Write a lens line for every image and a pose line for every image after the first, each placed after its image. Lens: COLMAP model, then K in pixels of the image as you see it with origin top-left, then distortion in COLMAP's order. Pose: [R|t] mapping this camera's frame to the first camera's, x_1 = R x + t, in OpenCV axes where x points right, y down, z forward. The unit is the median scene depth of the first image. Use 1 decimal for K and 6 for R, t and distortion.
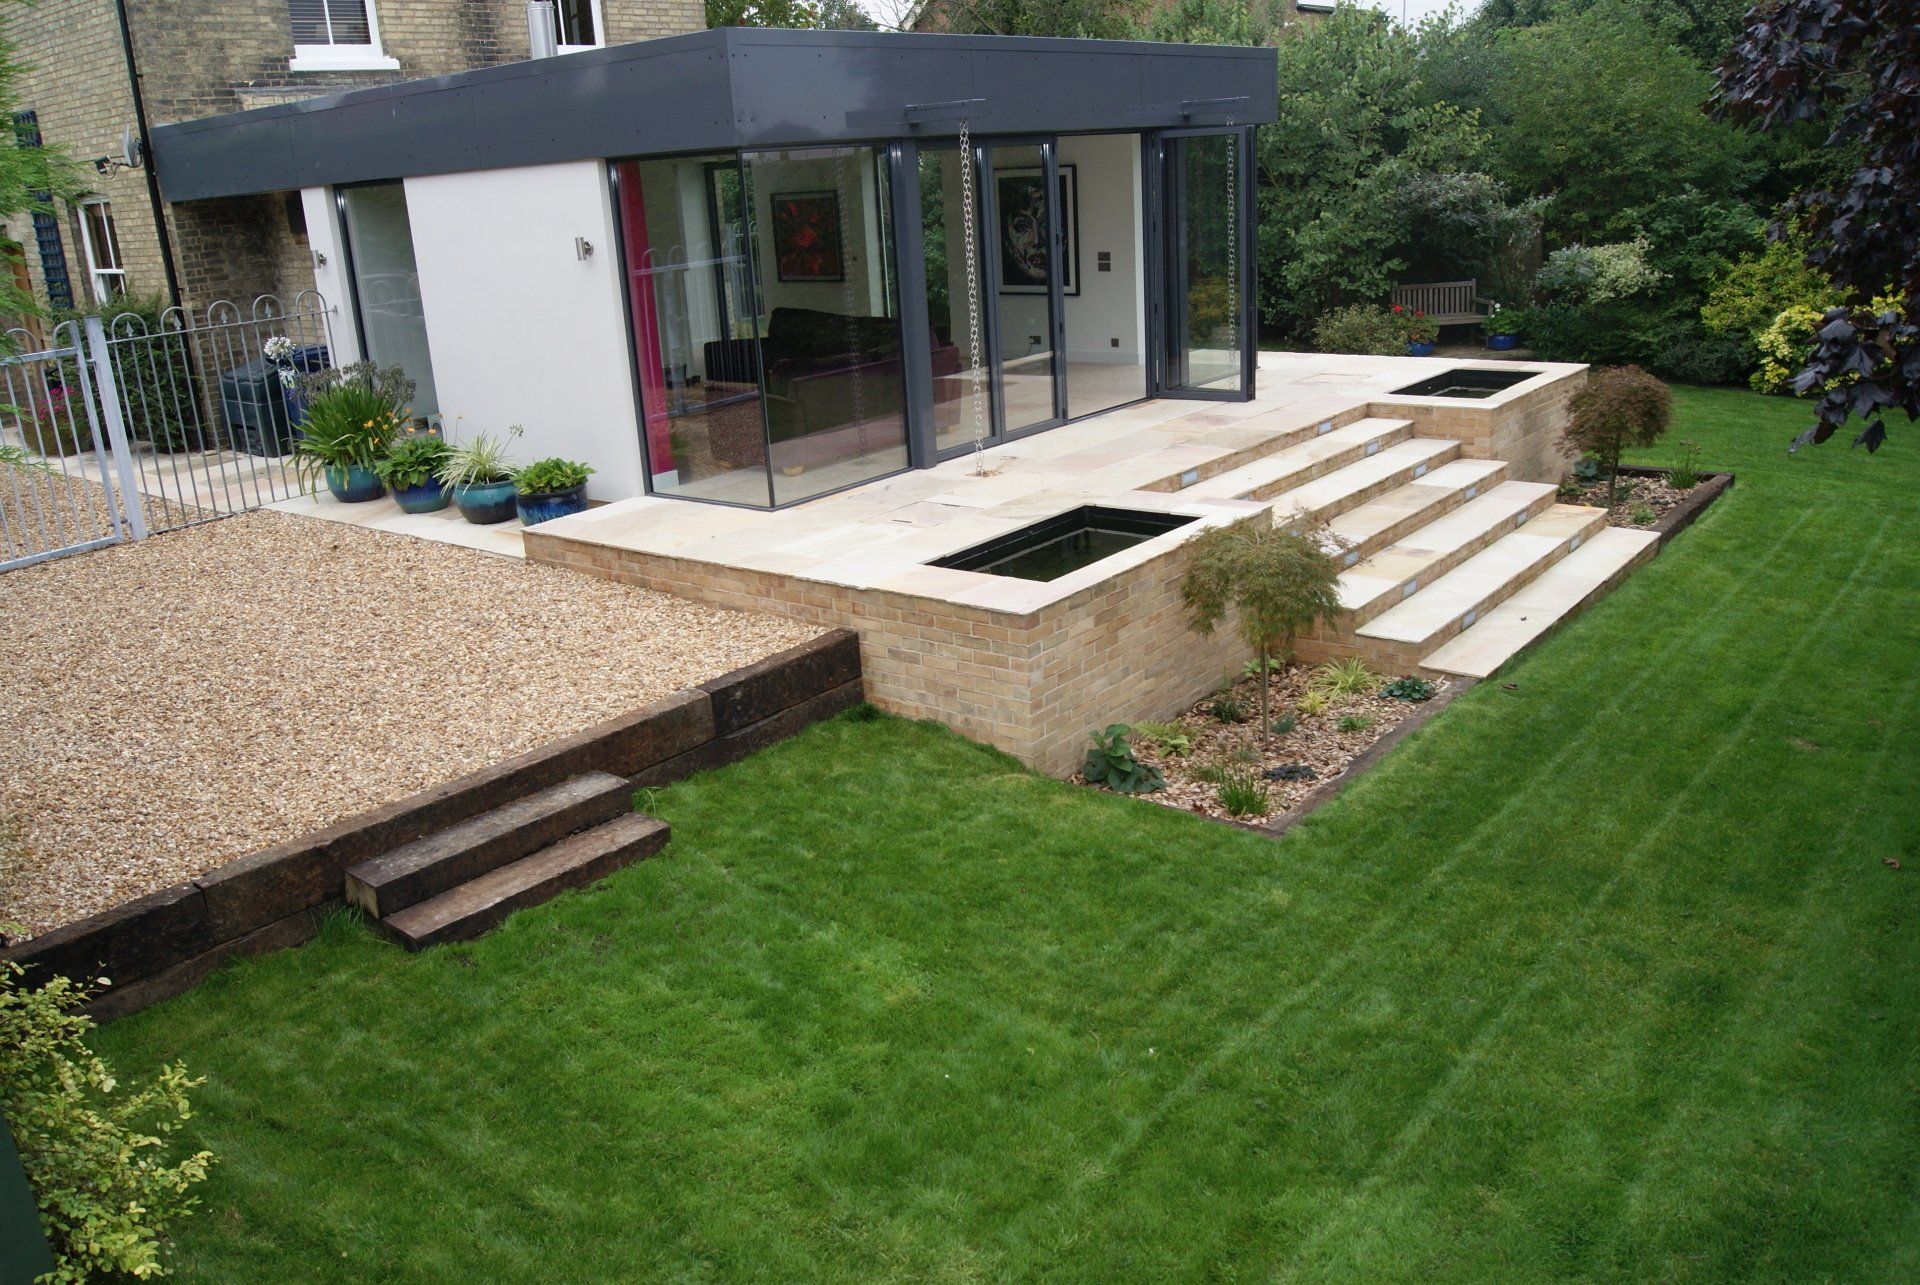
lens RADIAL K [[1518.4, 0, 960.0], [0, 1518.4, 642.5], [0, 0, 1]] dist [-0.077068, 0.001209]
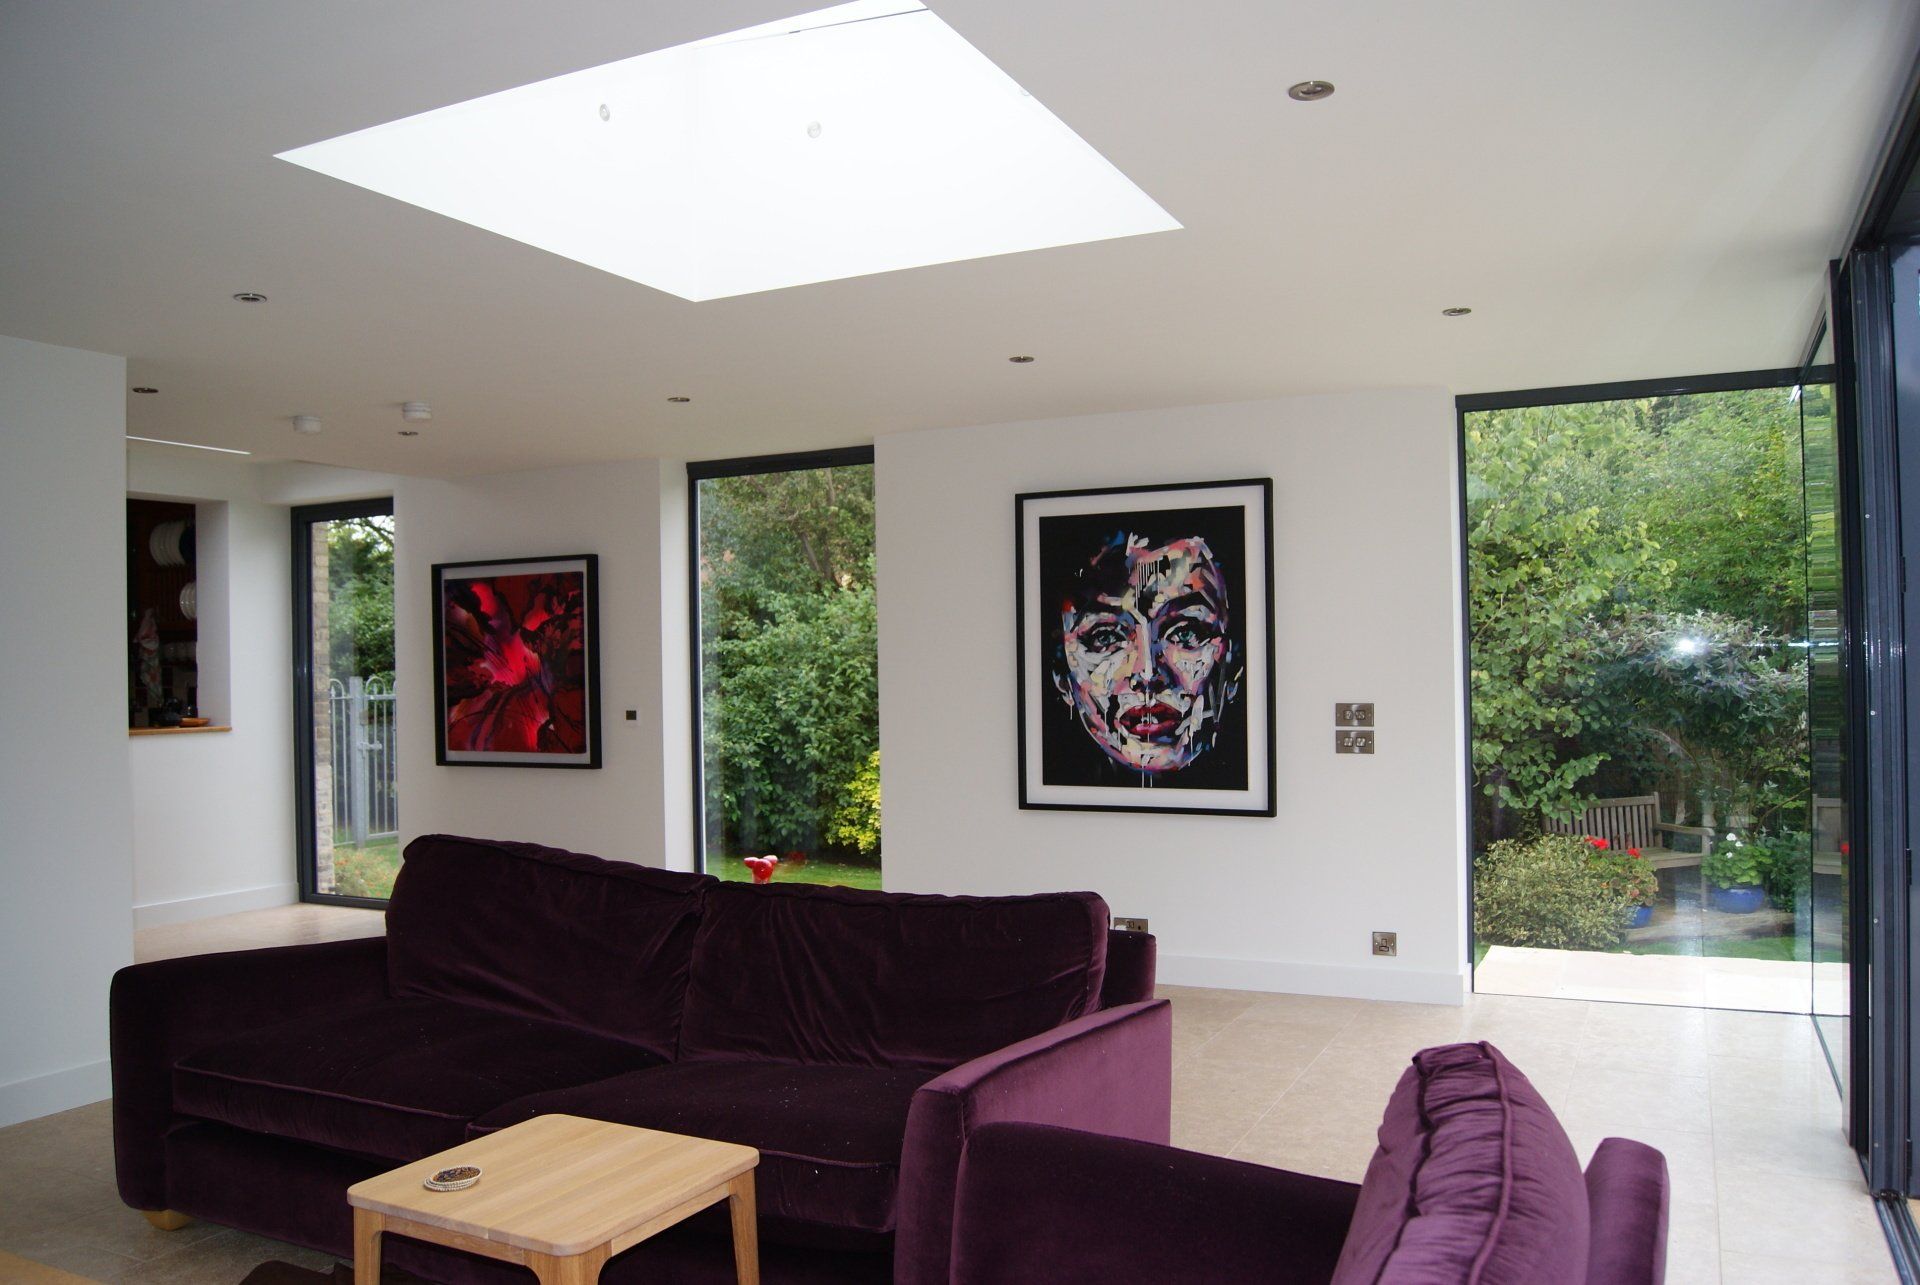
lens RADIAL K [[1518.4, 0, 960.0], [0, 1518.4, 642.5], [0, 0, 1]] dist [-0.077068, 0.001209]
pose [[0.975083, 0.046335, 0.216946, -0.079363], [0.027671, 0.944902, -0.326181, -0.147293], [-0.220107, 0.324057, 0.920076, 0.645845]]
